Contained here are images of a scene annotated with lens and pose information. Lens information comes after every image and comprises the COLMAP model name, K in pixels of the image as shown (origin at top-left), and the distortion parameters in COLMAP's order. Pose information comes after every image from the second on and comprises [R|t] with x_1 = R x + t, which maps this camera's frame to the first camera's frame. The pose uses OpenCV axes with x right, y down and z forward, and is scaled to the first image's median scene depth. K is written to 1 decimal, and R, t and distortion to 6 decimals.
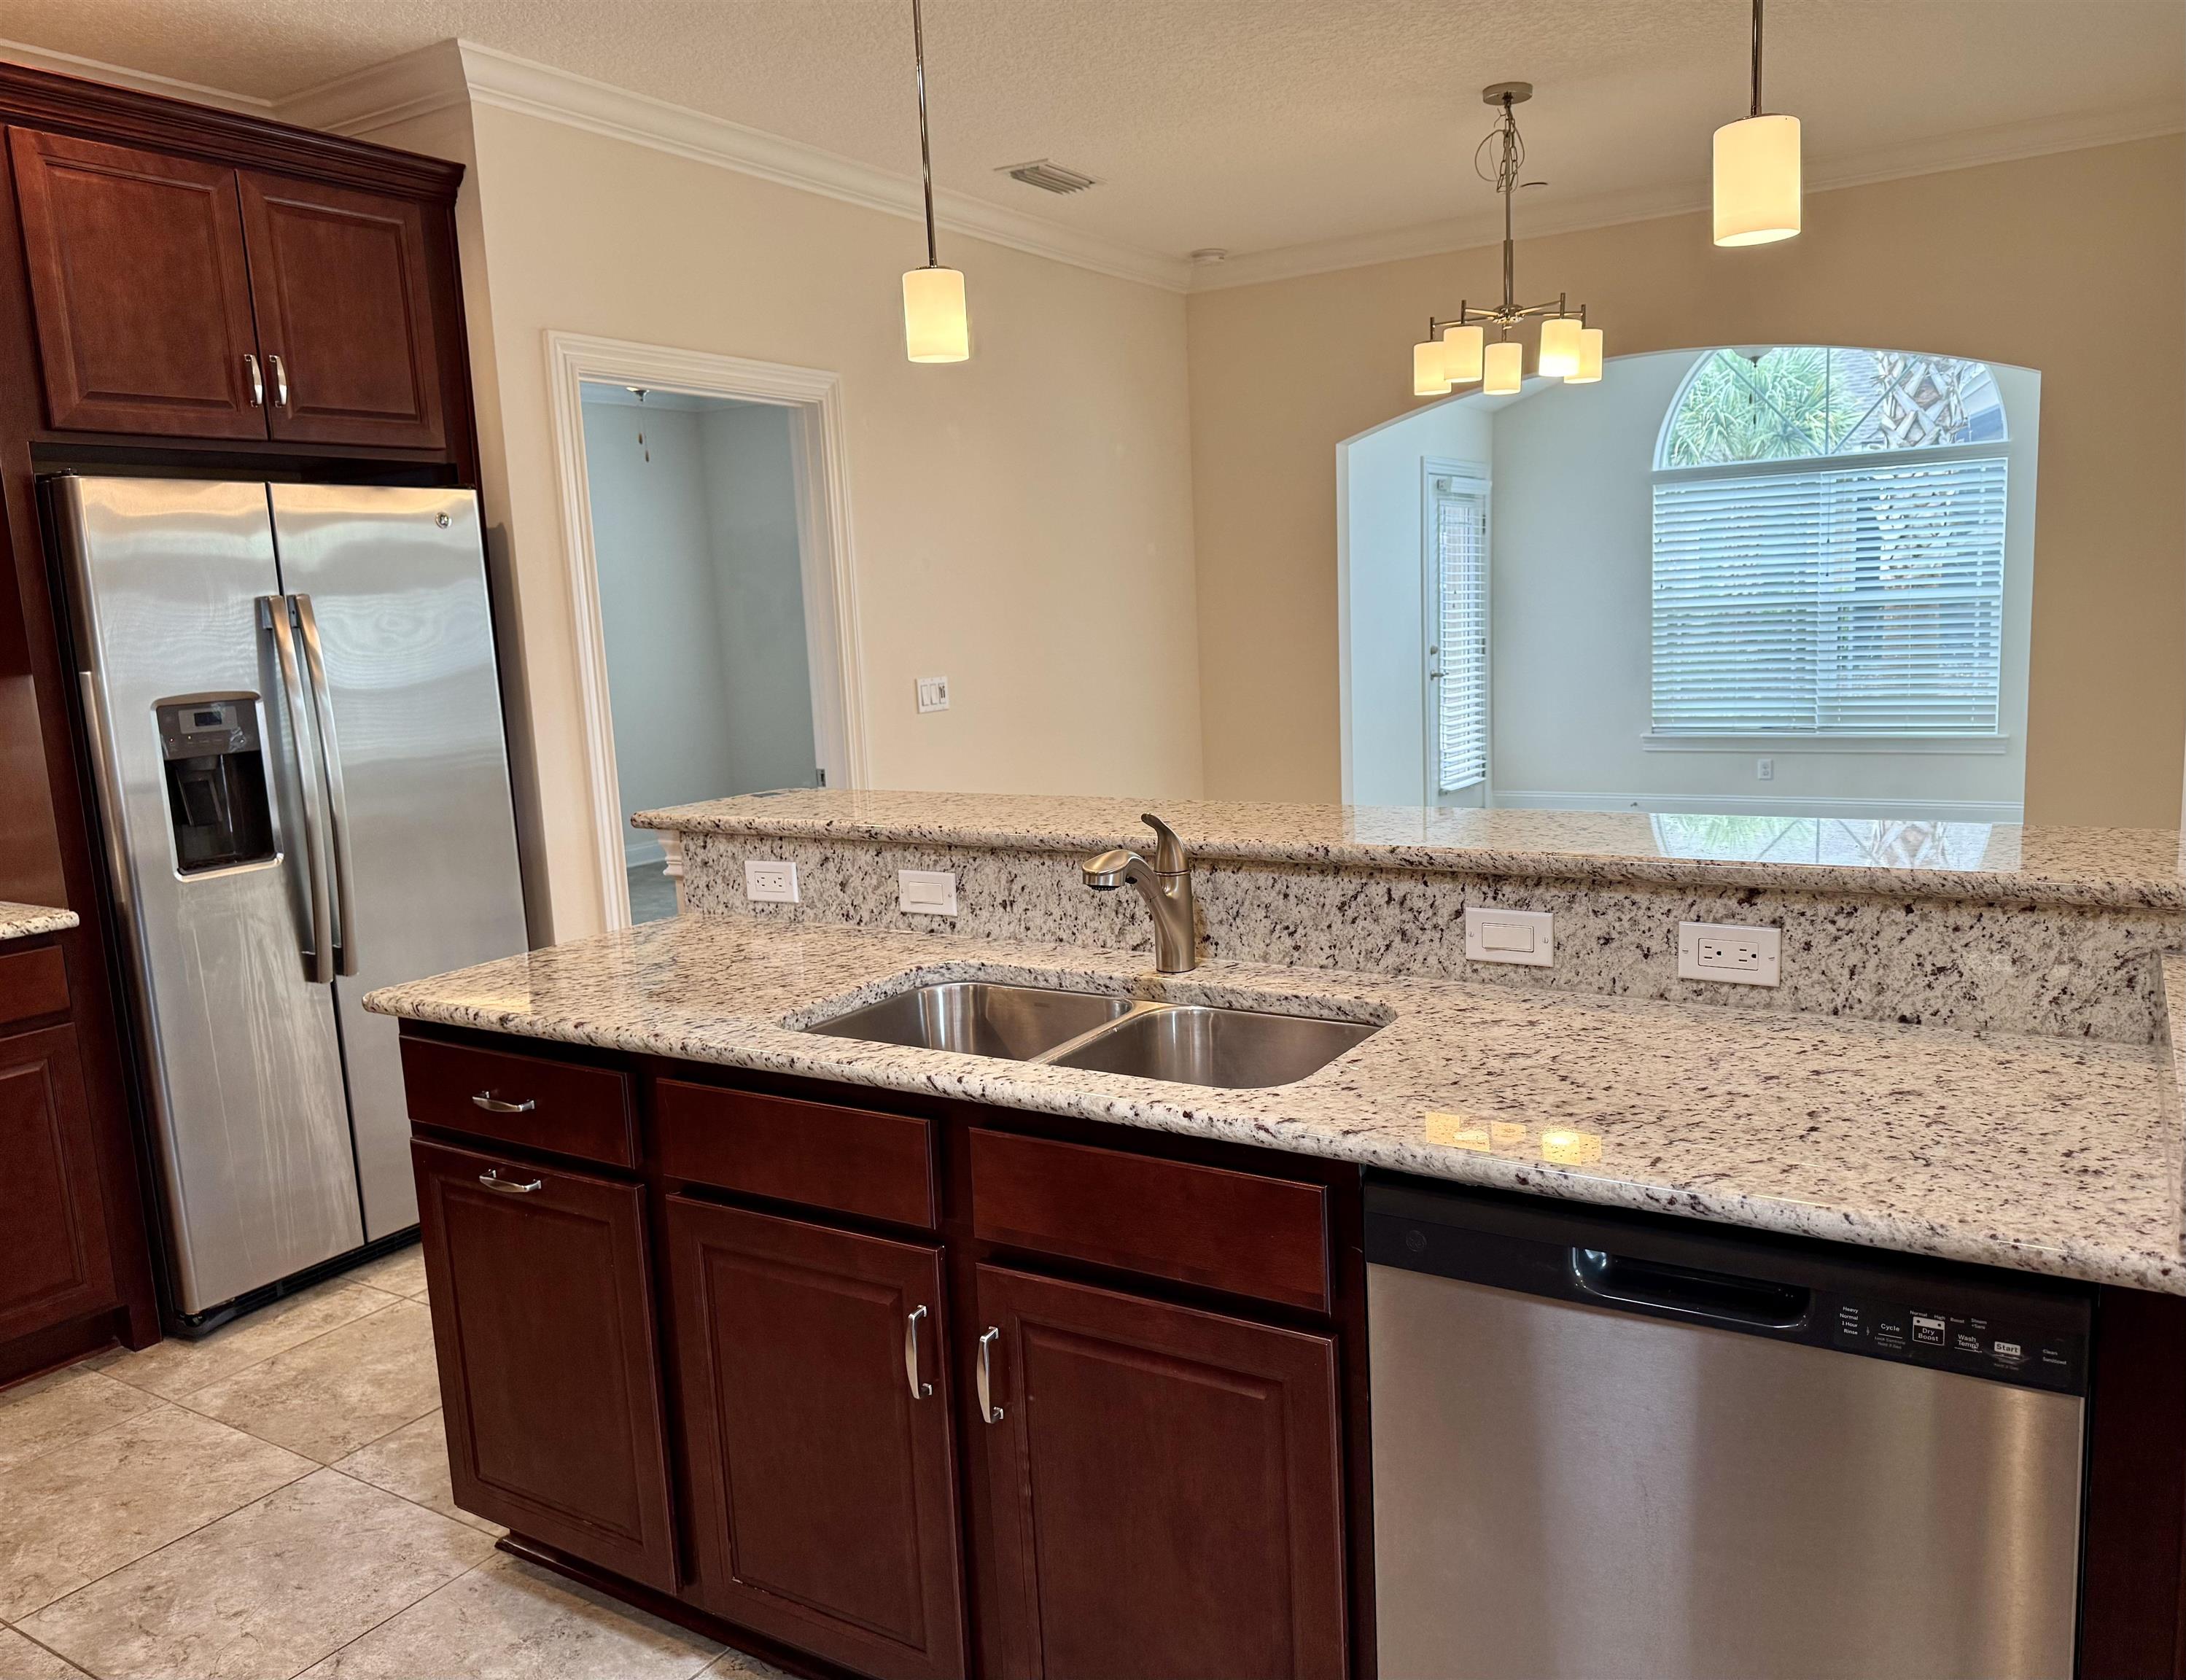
lens RADIAL K [[1544.5, 0, 1093.0], [0, 1544.5, 840.0], [0, 0, 1]] dist [0.112739, -0.154069]
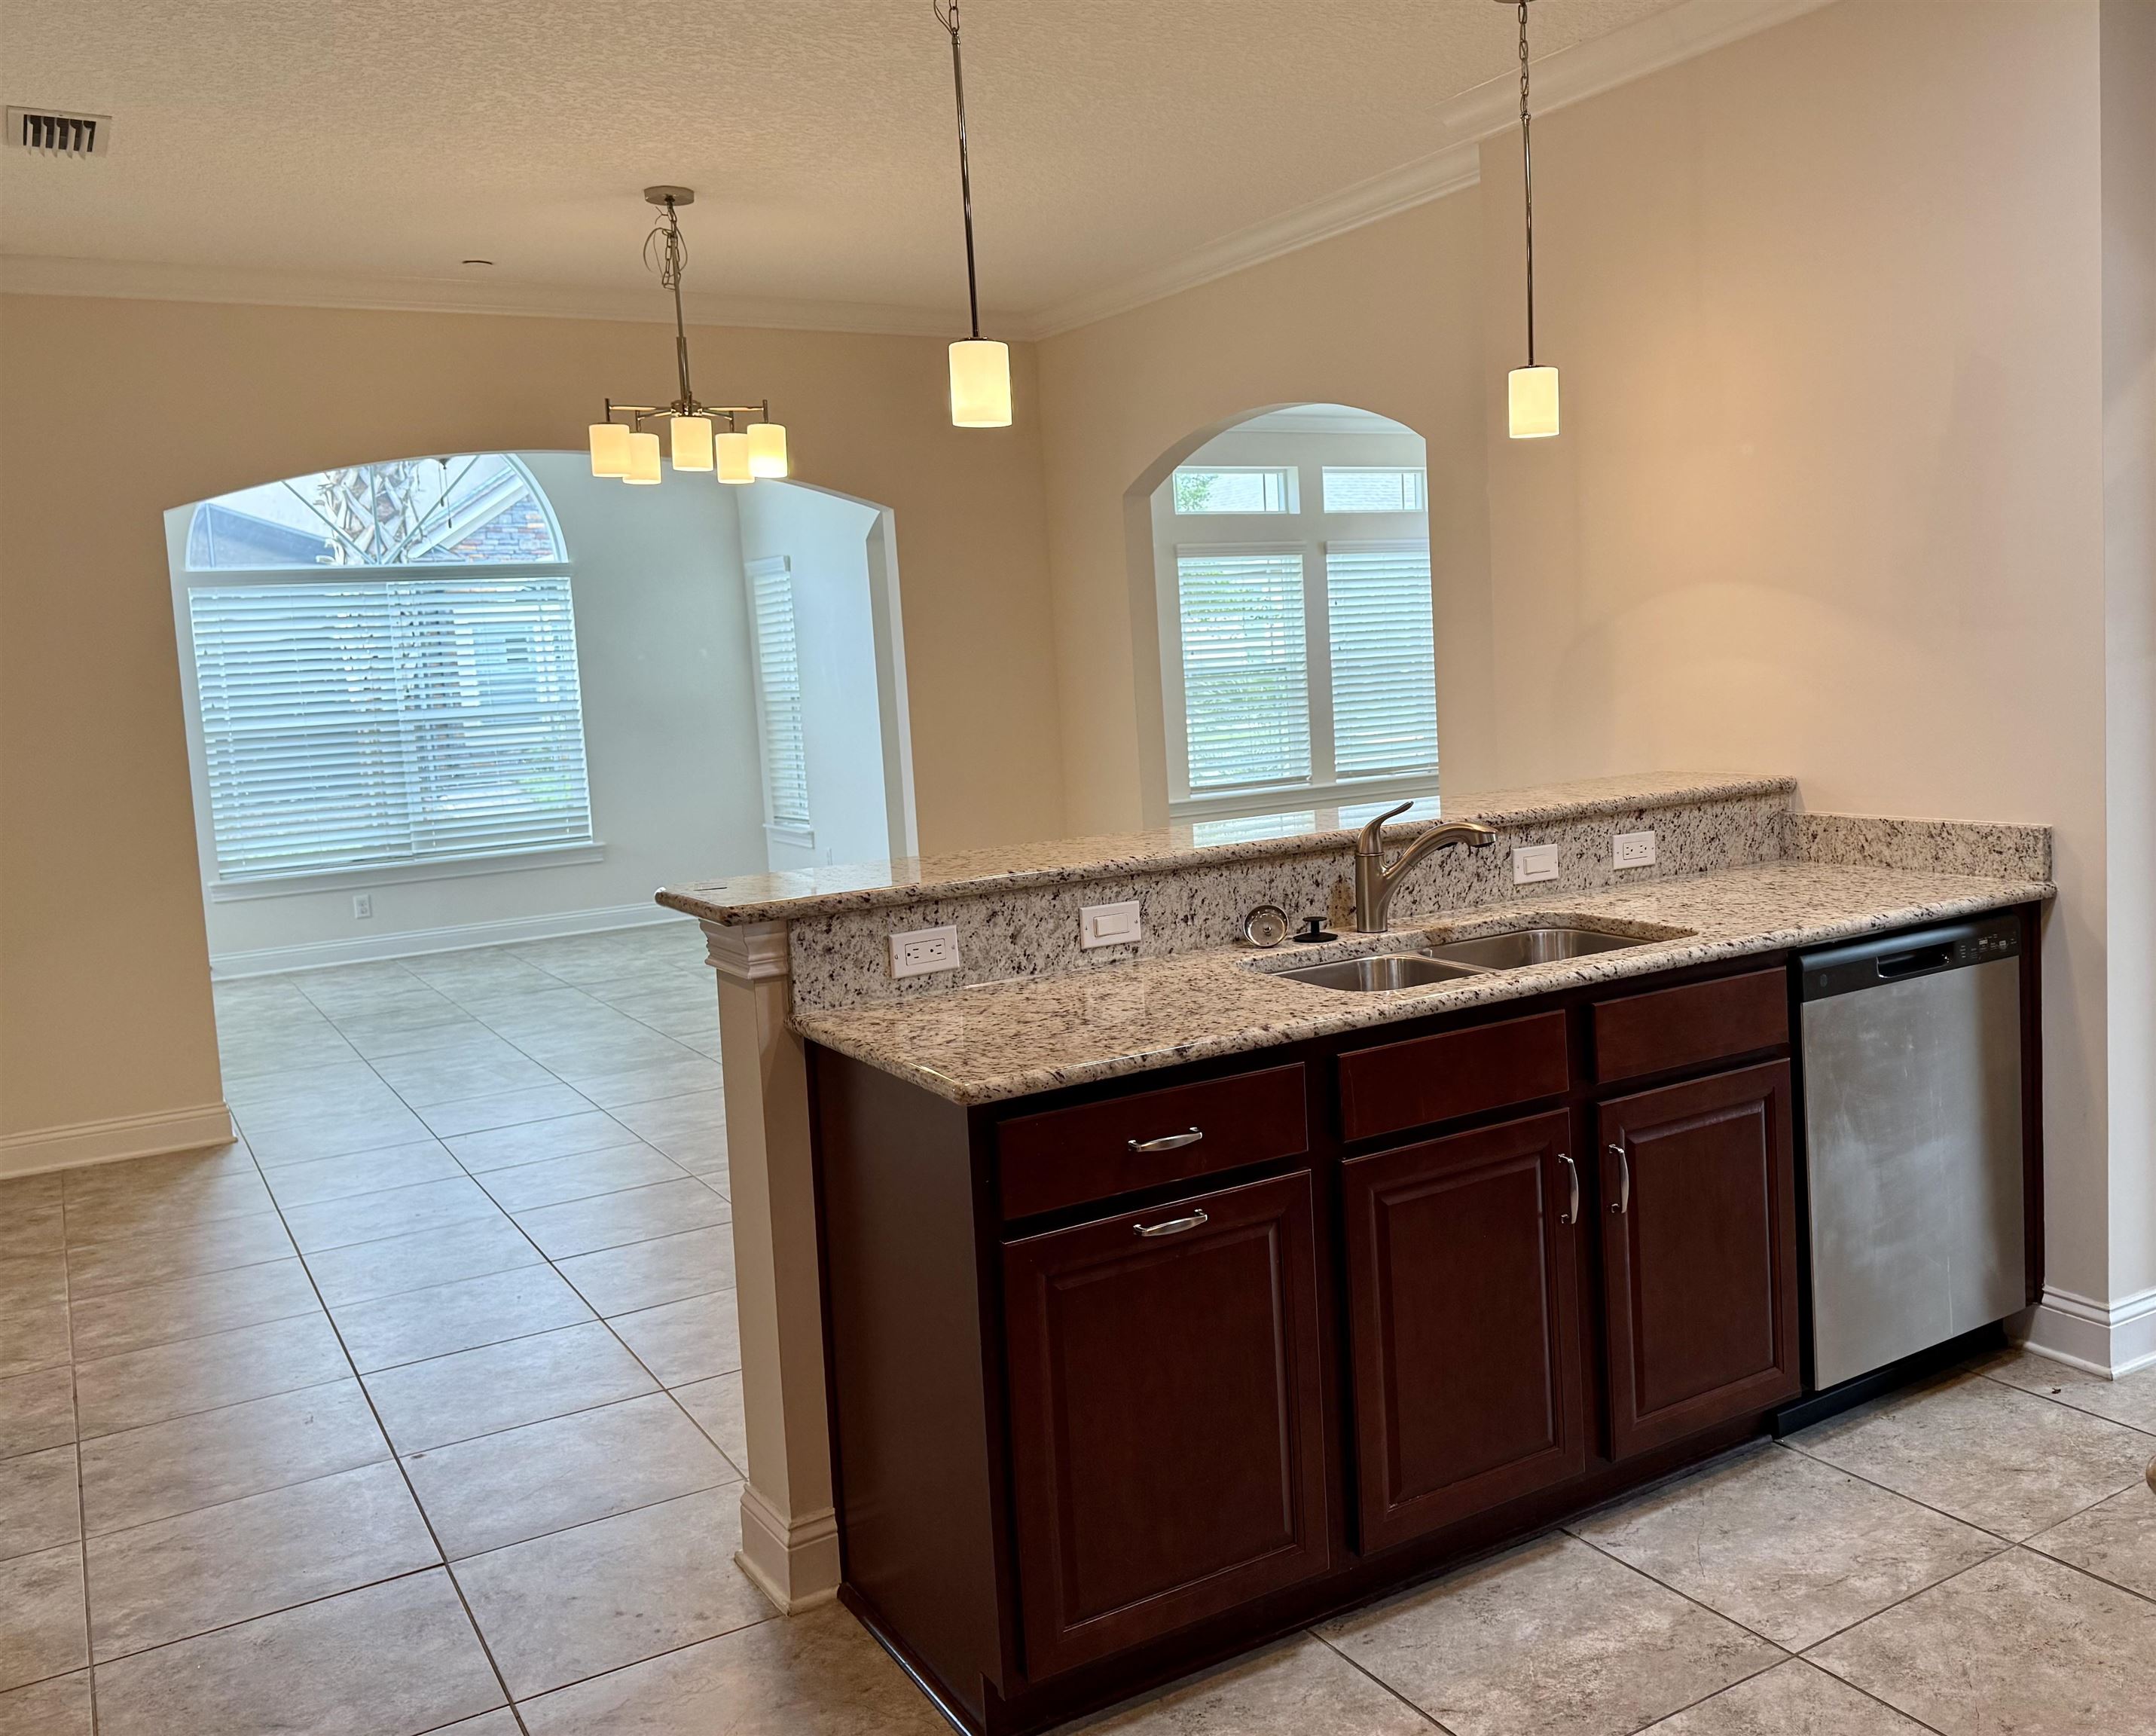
lens RADIAL K [[1946.5, 0, 1078.0], [0, 1946.5, 868.0], [0, 0, 1]] dist [0.072760, -0.000282]
pose [[0.460419, -0.082185, 0.883889, -1.299976], [0.166842, 0.985972, 0.004769, -0.013848], [-0.871882, 0.145274, 0.467672, 0.402432]]
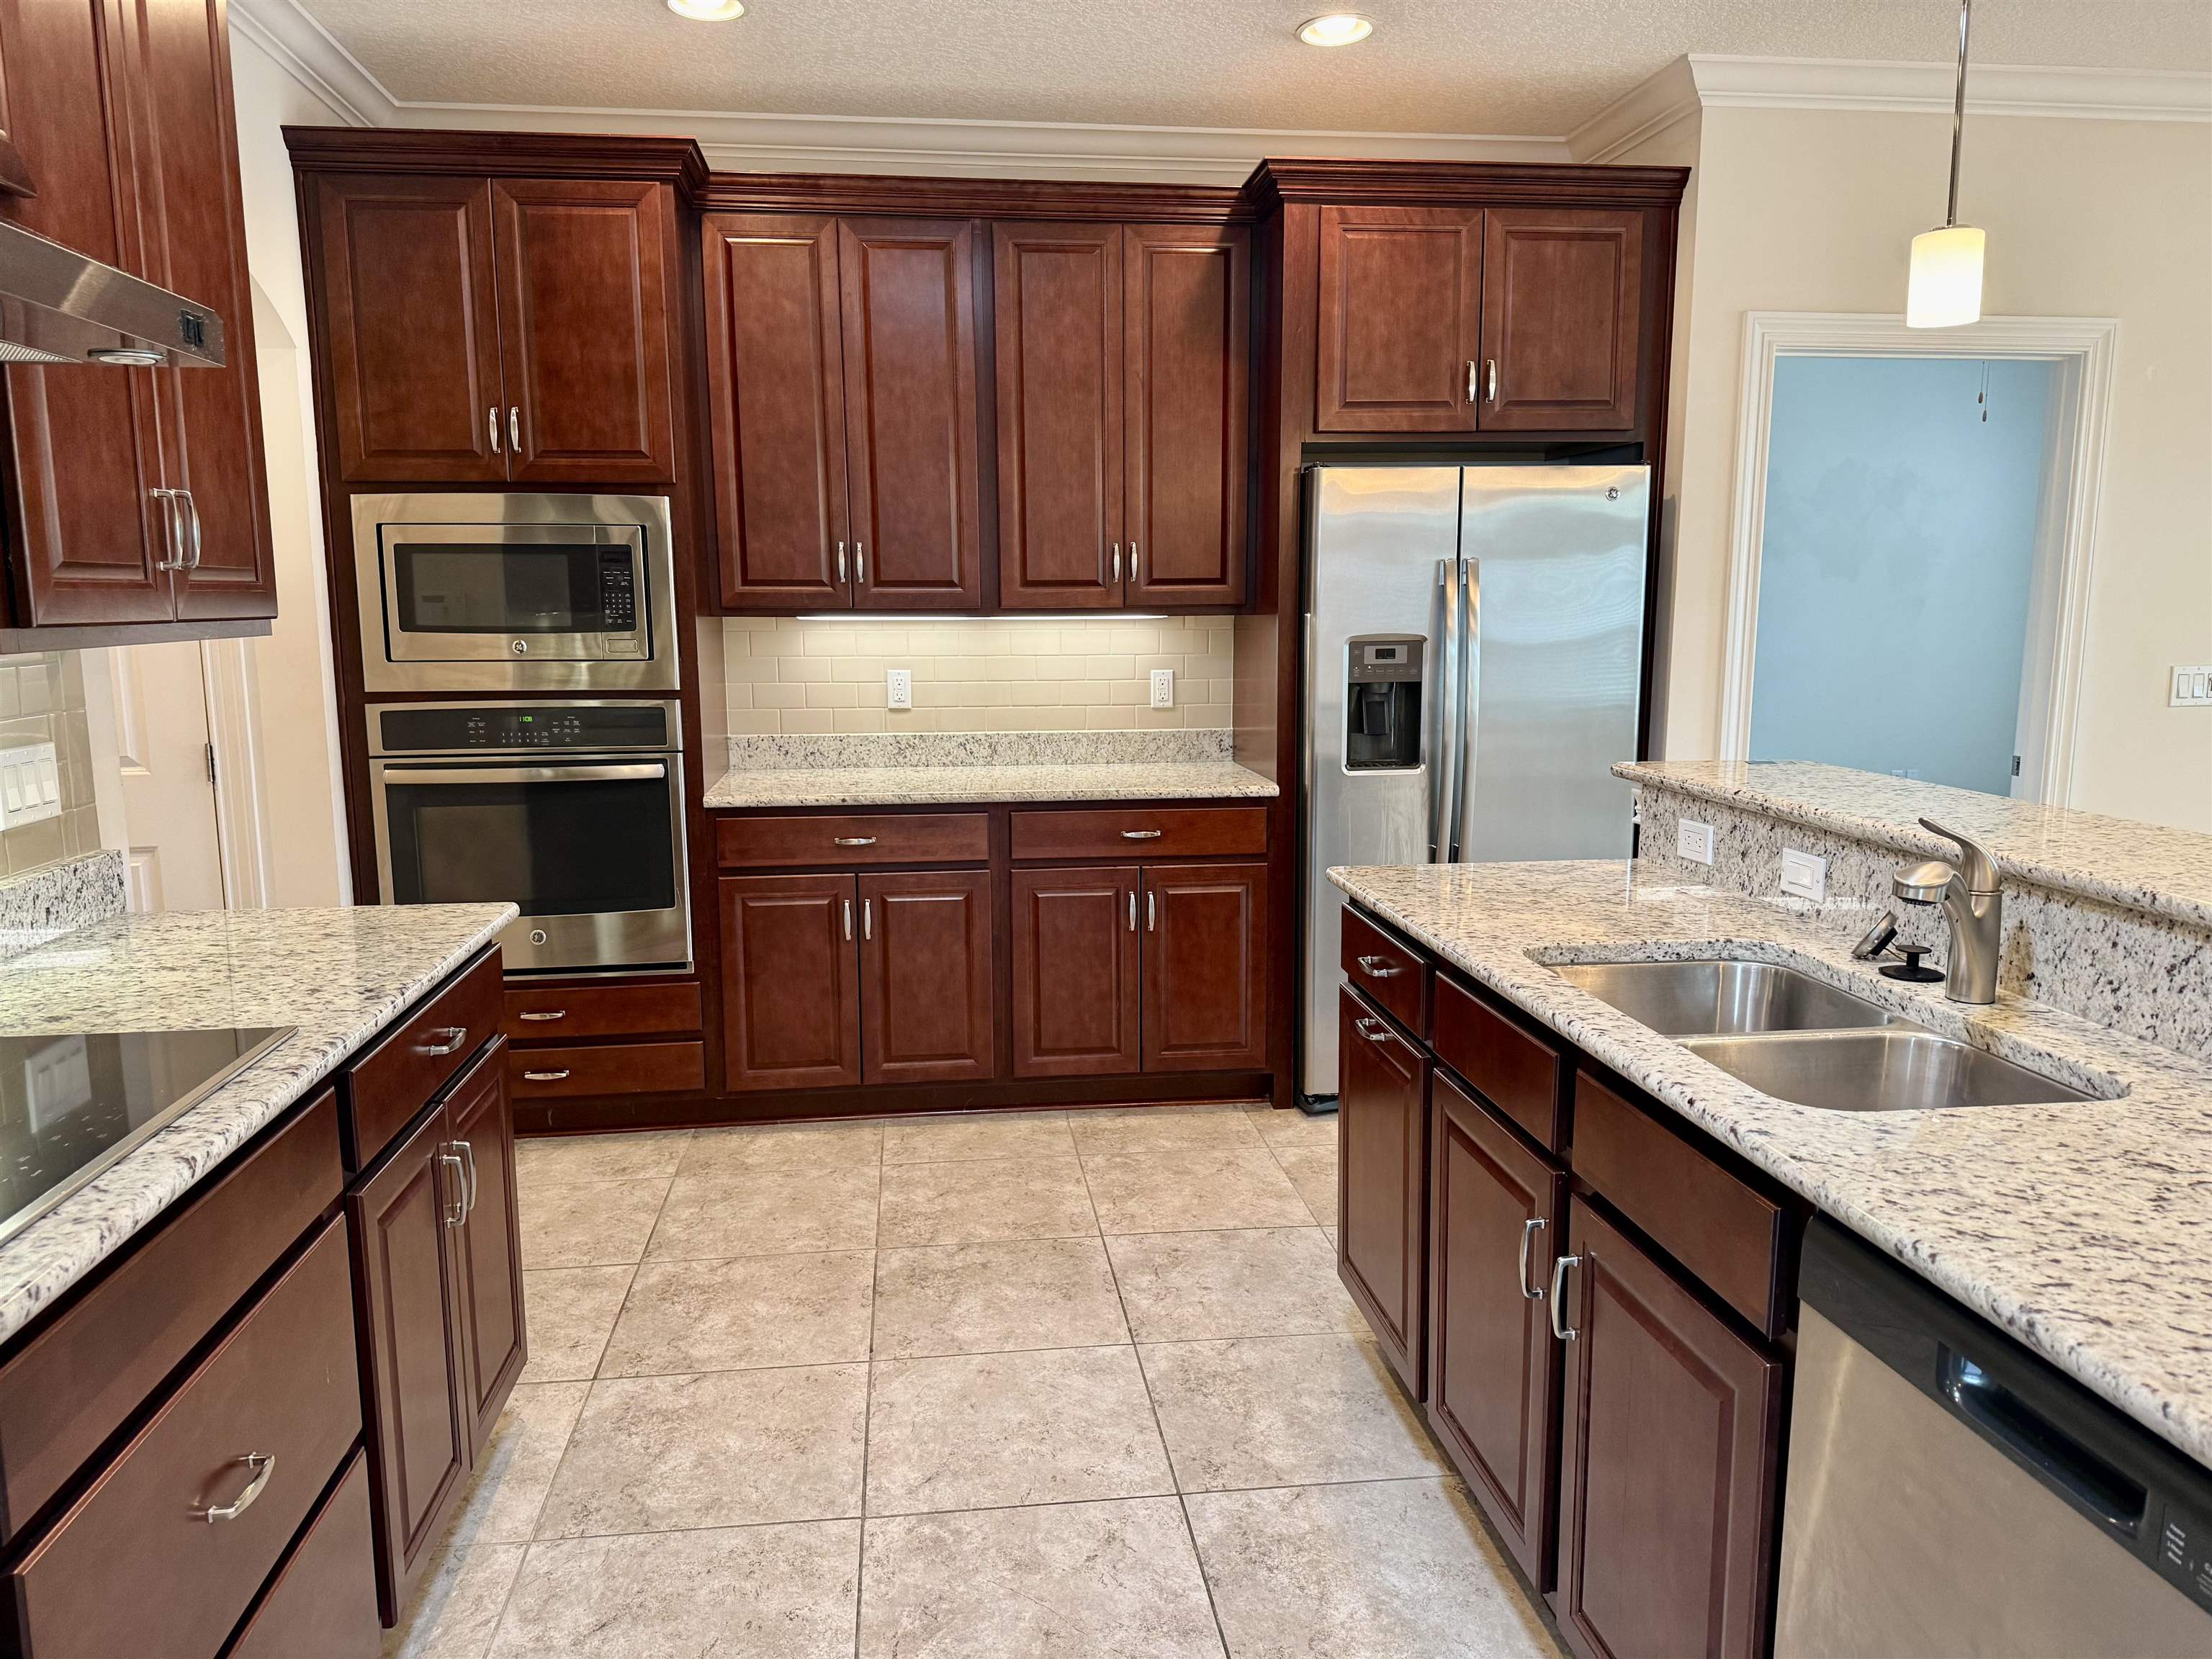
lens RADIAL K [[1498.1, 0, 1106.0], [0, 1498.1, 829.5], [0, 0, 1]] dist [0.100023, -0.157083]
pose [[0.628310, 0.160644, -0.761196, 0.347637], [-0.140447, 0.985794, 0.092115, -0.021238], [0.765180, 0.049031, 0.641946, 0.046136]]
